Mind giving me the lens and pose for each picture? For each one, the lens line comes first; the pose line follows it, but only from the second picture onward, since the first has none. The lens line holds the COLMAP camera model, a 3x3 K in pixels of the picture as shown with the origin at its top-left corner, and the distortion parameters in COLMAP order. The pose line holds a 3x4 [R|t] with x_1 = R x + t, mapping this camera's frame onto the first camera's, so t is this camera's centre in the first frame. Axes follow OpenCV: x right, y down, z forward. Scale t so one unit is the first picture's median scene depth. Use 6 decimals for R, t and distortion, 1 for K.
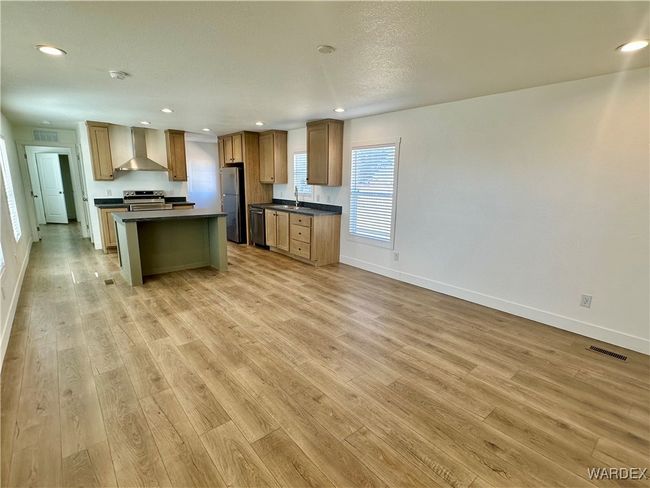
lens RADIAL K [[337.3, 0, 323.8], [0, 337.3, 239.8], [0, 0, 1]] dist [0.021171, -0.000641]
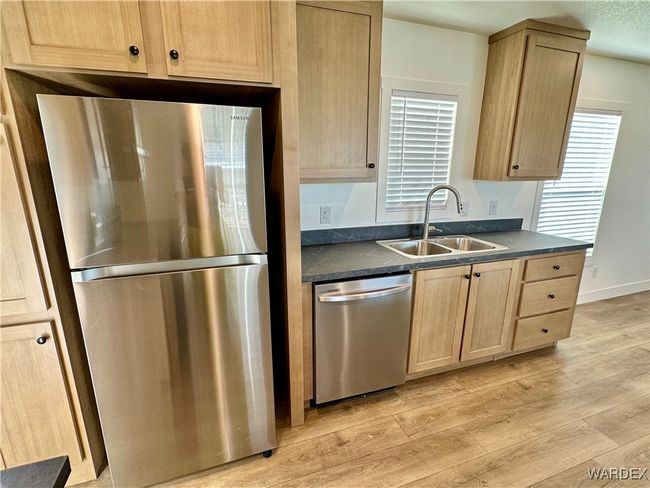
lens RADIAL K [[318.3, 0, 324.9], [0, 318.3, 245.5], [0, 0, 1]] dist [-0.001777, -0.000251]
pose [[0.326479, -0.238292, 0.914674, -0.486005], [0.166158, 0.967099, 0.192643, -0.193236], [-0.930485, 0.089086, 0.355332, 1.046340]]
